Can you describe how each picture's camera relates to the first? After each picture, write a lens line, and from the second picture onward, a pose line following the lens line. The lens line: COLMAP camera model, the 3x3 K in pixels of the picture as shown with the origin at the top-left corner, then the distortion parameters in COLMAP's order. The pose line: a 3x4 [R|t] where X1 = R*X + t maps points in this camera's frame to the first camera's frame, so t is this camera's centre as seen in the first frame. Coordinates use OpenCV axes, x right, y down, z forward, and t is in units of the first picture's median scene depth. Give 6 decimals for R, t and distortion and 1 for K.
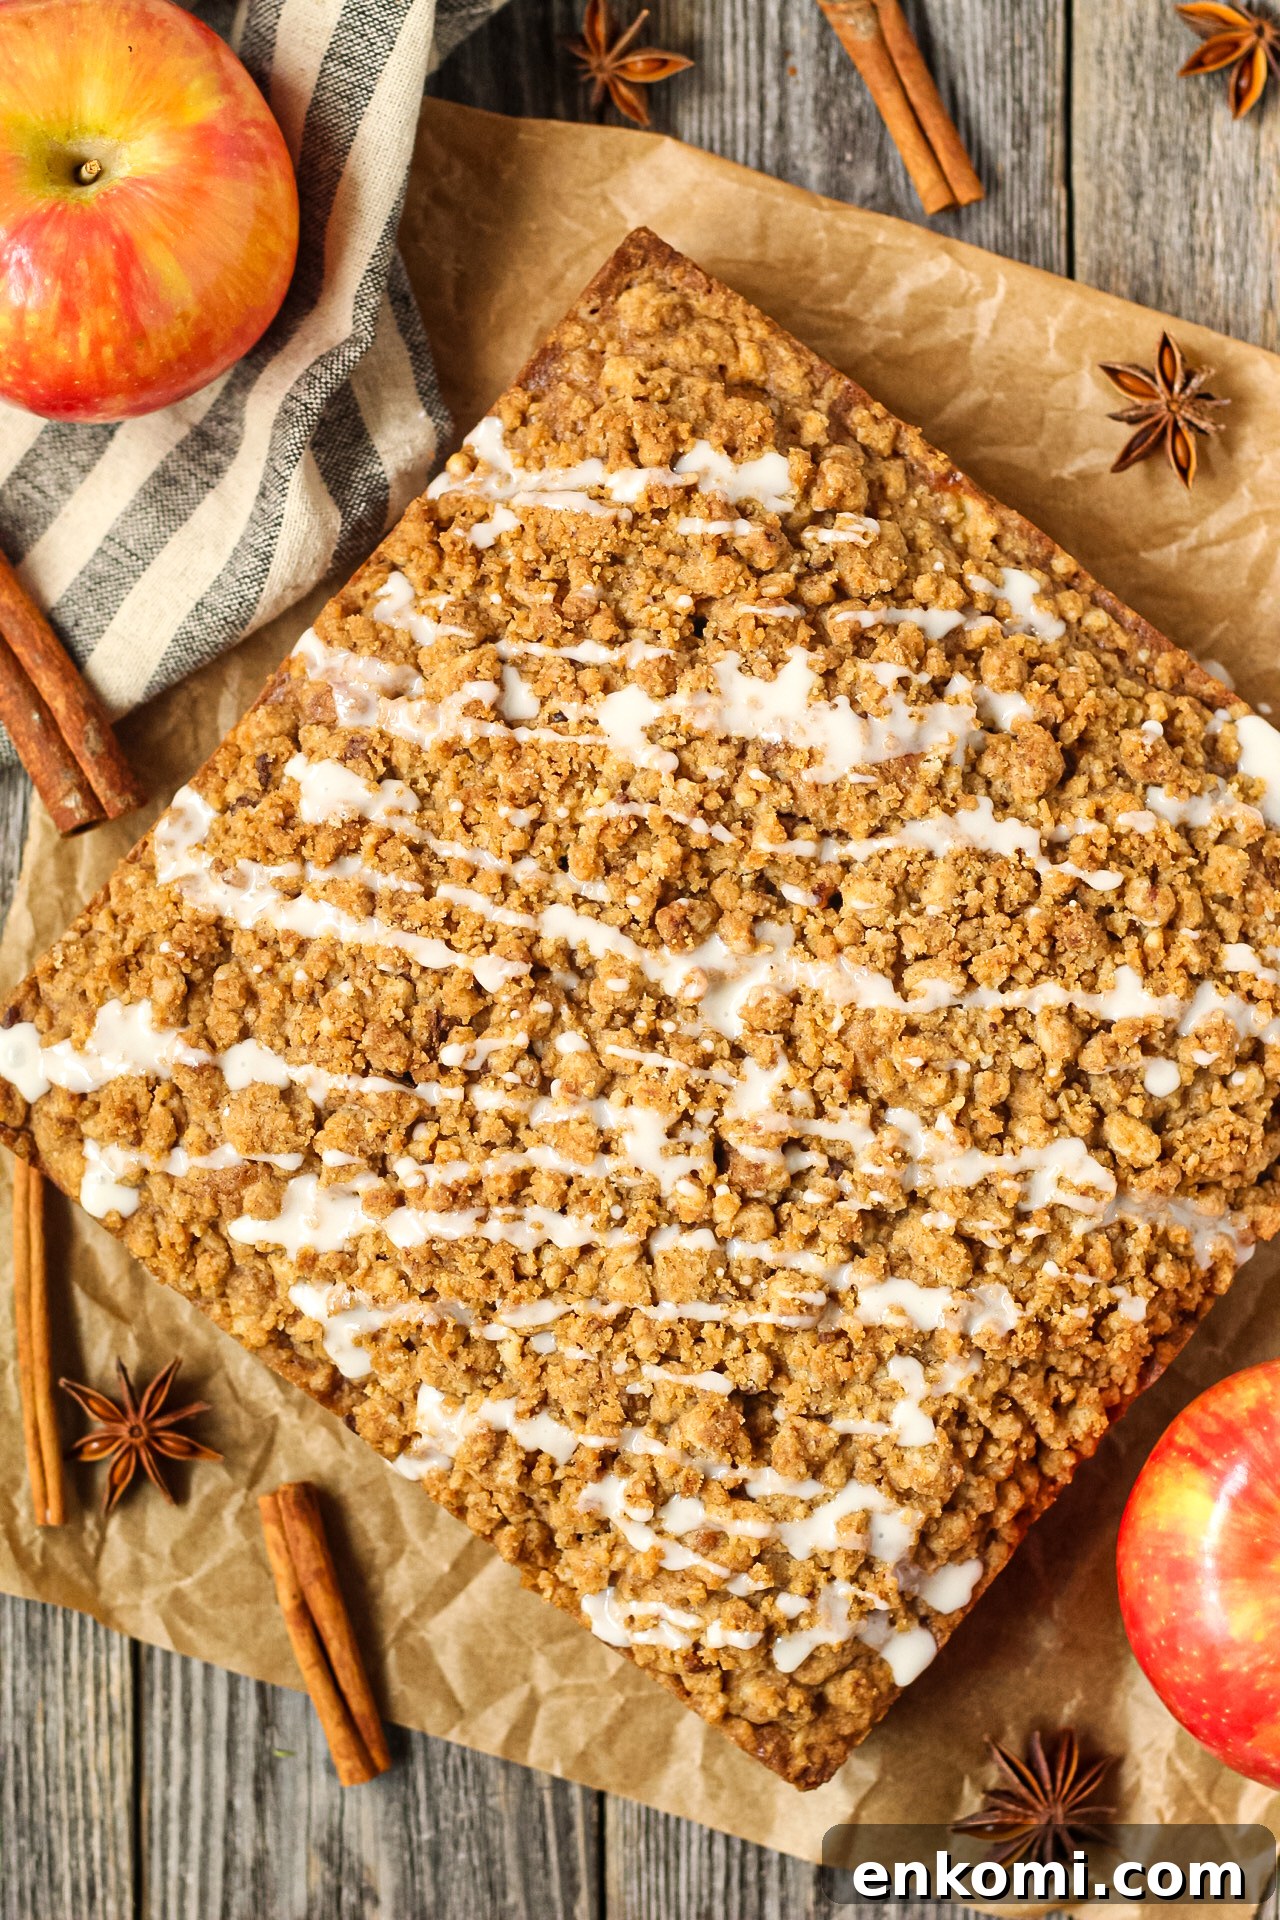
lens RADIAL K [[4849.0, 0, 640.0], [0, 4849.0, 960.0], [0, 0, 1]] dist [-0.097145, -0.490053]
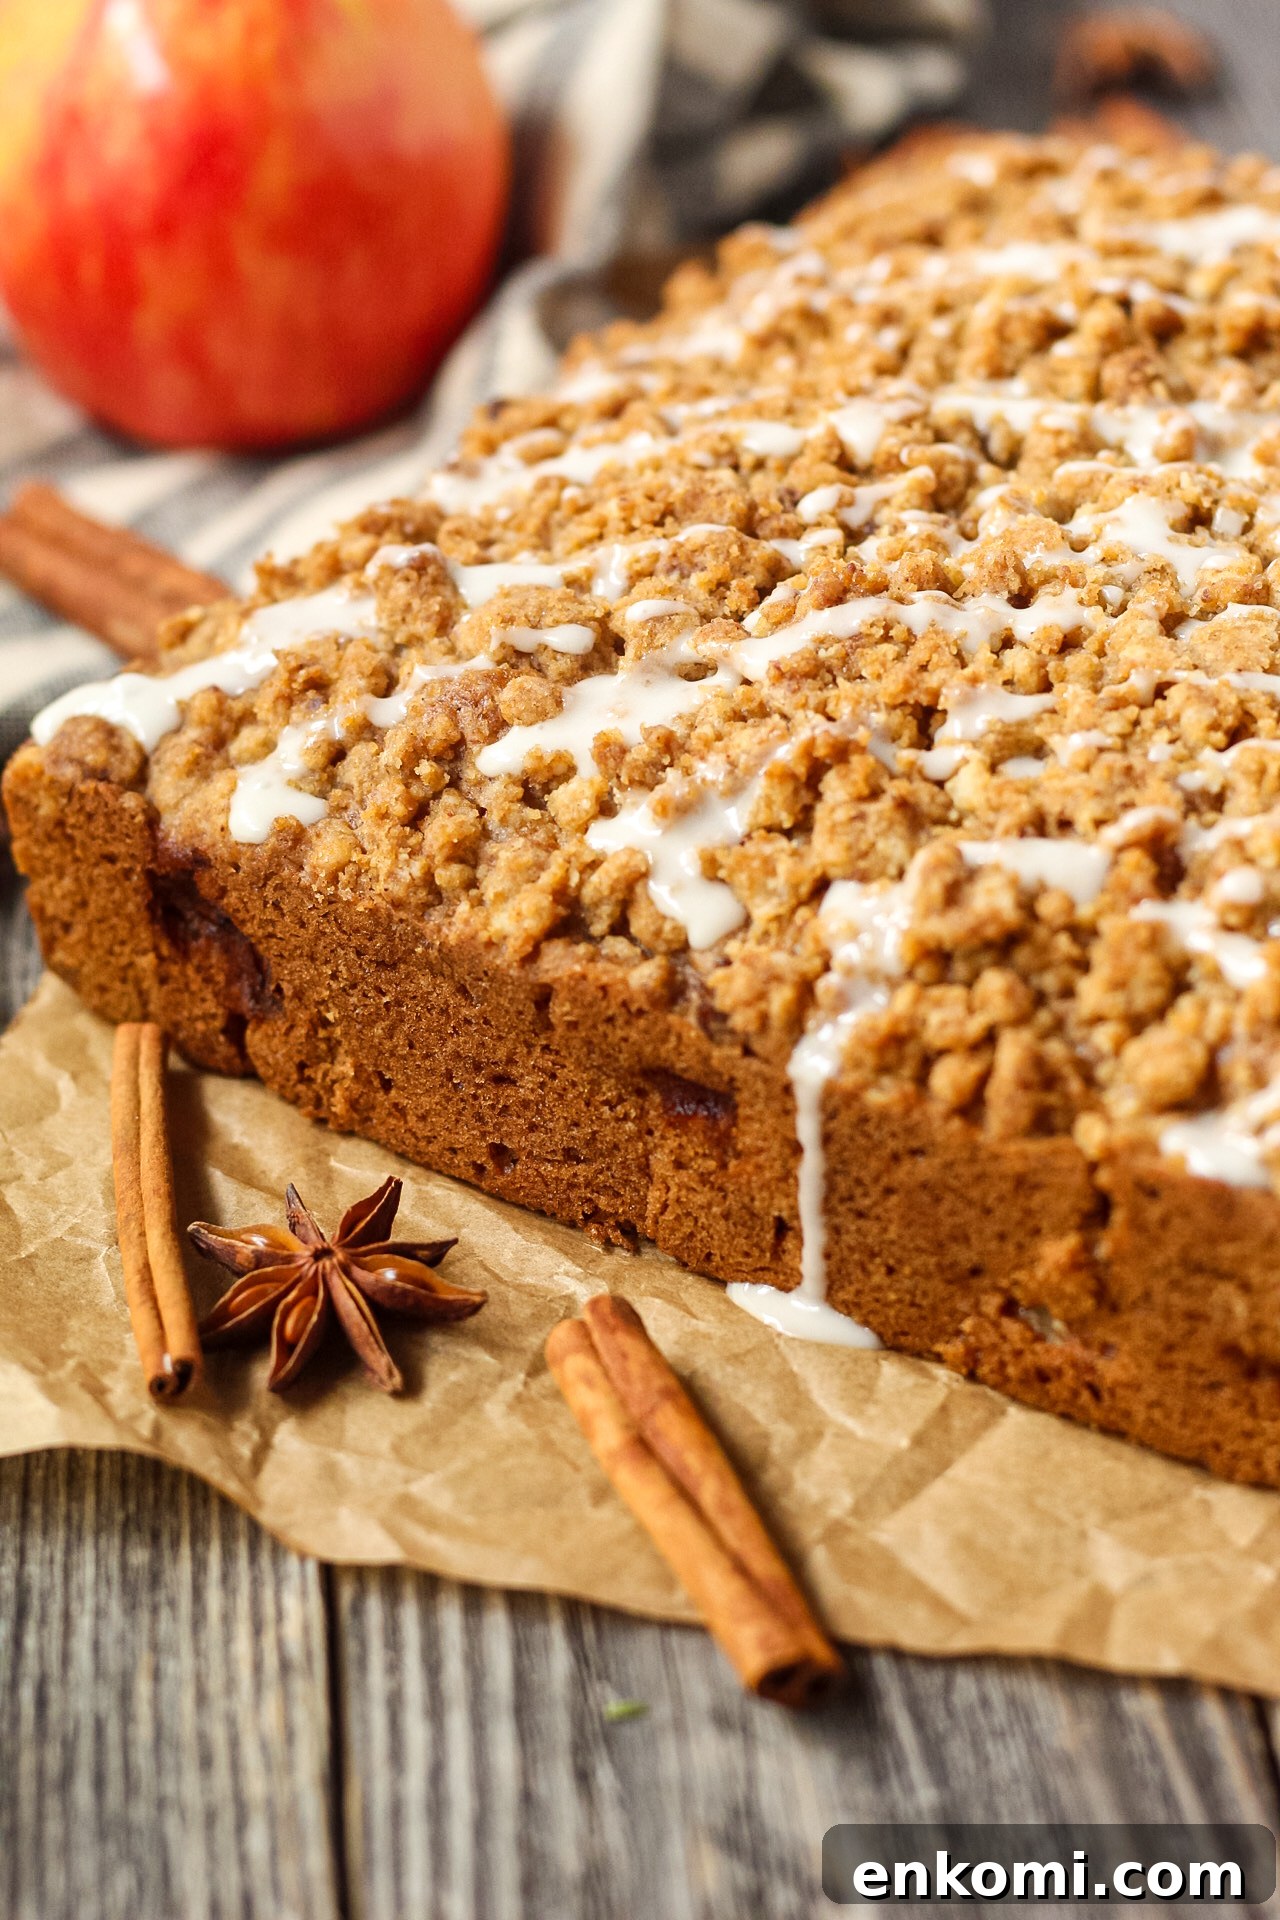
lens RADIAL K [[4849.0, 0, 640.0], [0, 4849.0, 960.0], [0, 0, 1]] dist [-0.097145, -0.490053]
pose [[0.995881, -0.082525, 0.037552, -0.089673], [0.076564, 0.543621, -0.835831, 0.574371], [0.048563, 0.835264, 0.547700, 0.694099]]
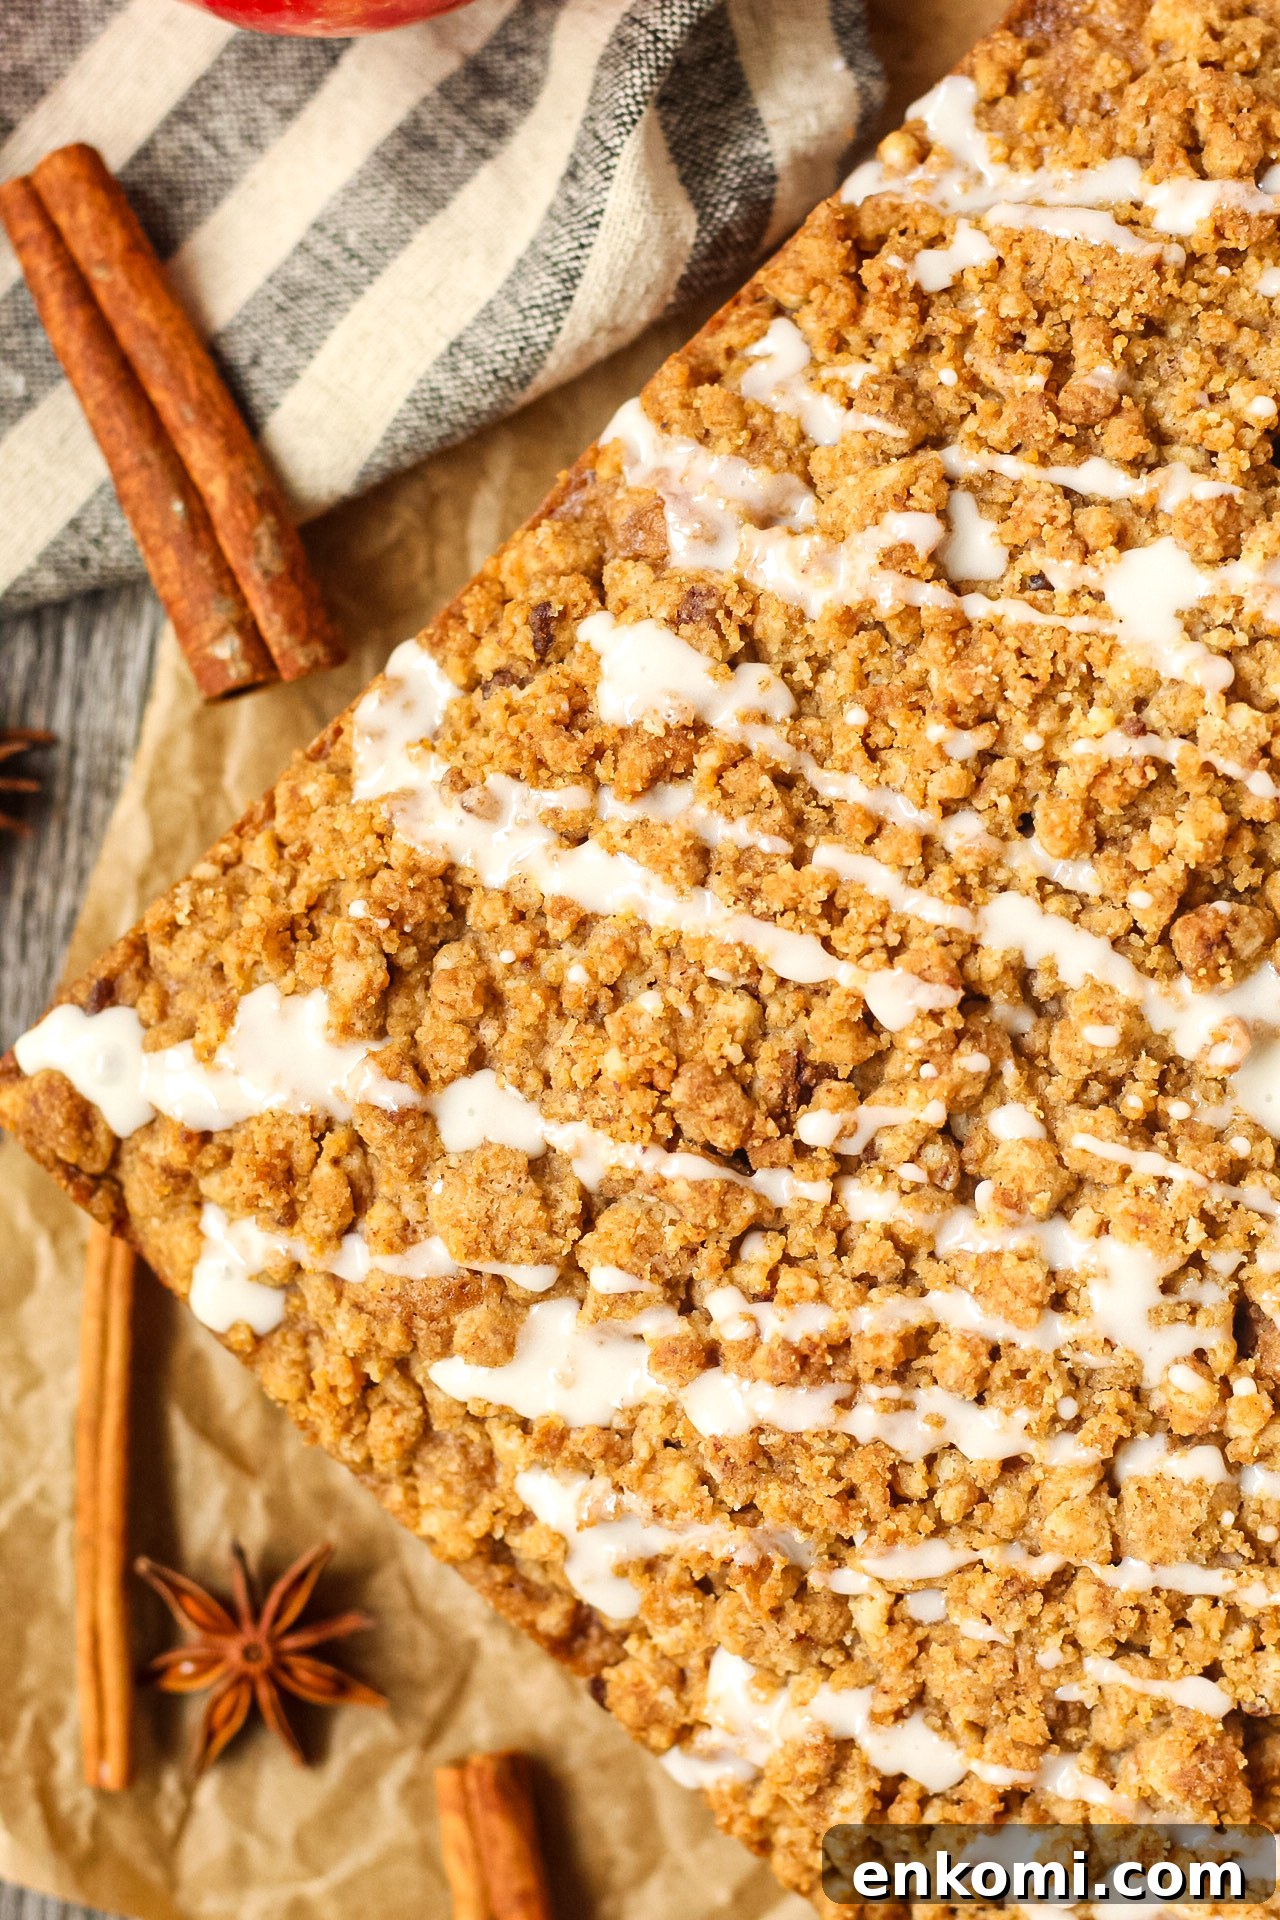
lens RADIAL K [[4849.0, 0, 640.0], [0, 4849.0, 960.0], [0, 0, 1]] dist [-0.097145, -0.490053]
pose [[0.996145, 0.081427, -0.032634, -0.042348], [-0.079477, 0.995198, 0.057139, -0.033650], [0.037130, -0.054325, 0.997833, 0.393407]]
